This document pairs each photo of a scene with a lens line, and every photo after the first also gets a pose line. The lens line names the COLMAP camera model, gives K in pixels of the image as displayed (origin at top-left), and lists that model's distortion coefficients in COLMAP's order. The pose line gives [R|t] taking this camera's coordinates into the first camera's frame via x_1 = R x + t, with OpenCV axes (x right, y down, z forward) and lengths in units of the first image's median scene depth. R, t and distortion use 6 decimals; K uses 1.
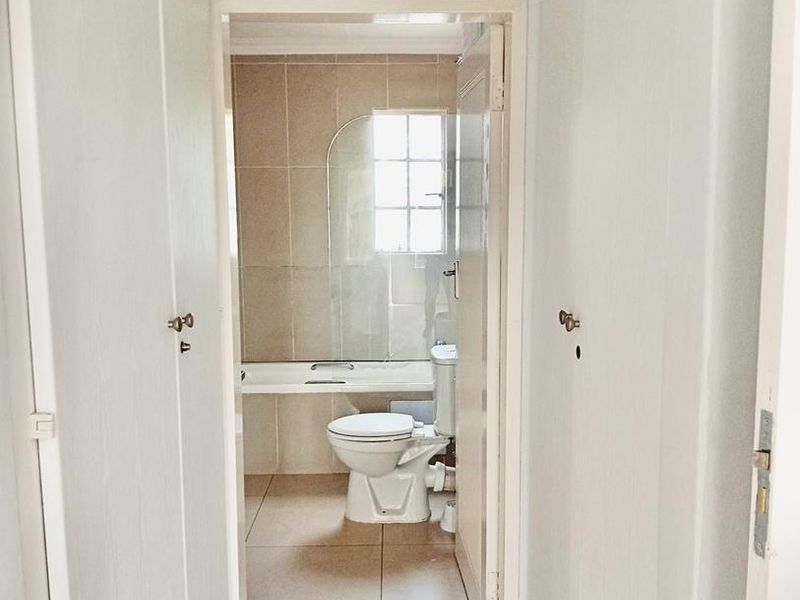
lens RADIAL K [[777.8, 0, 400.0], [0, 777.8, 300.0], [0, 0, 1]] dist [-0.006239, -0.003617]
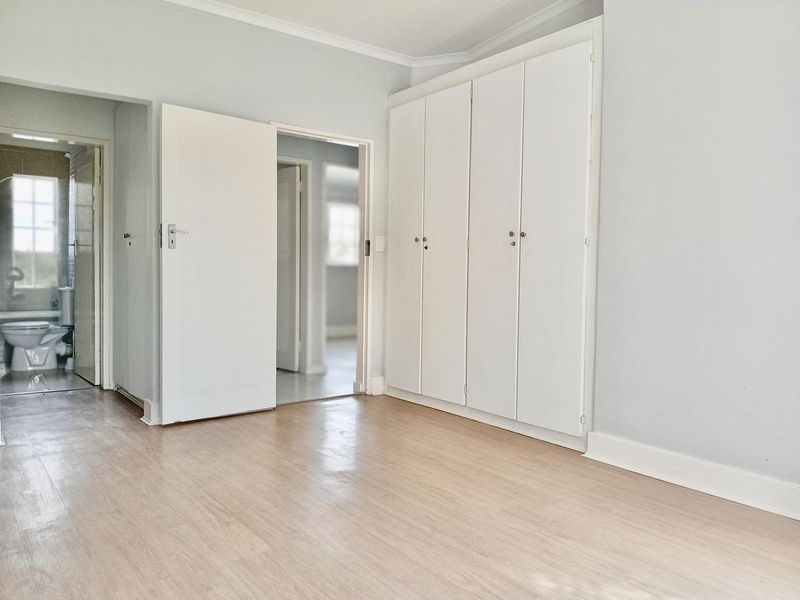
lens RADIAL K [[614.6, 0, 408.3], [0, 614.6, 297.8], [0, 0, 1]] dist [0.082962, -0.178341]
pose [[0.803960, 0.001966, 0.594680, -0.195419], [0.050687, 0.996129, -0.071819, 0.259339], [-0.592519, 0.087882, 0.800748, -0.903430]]
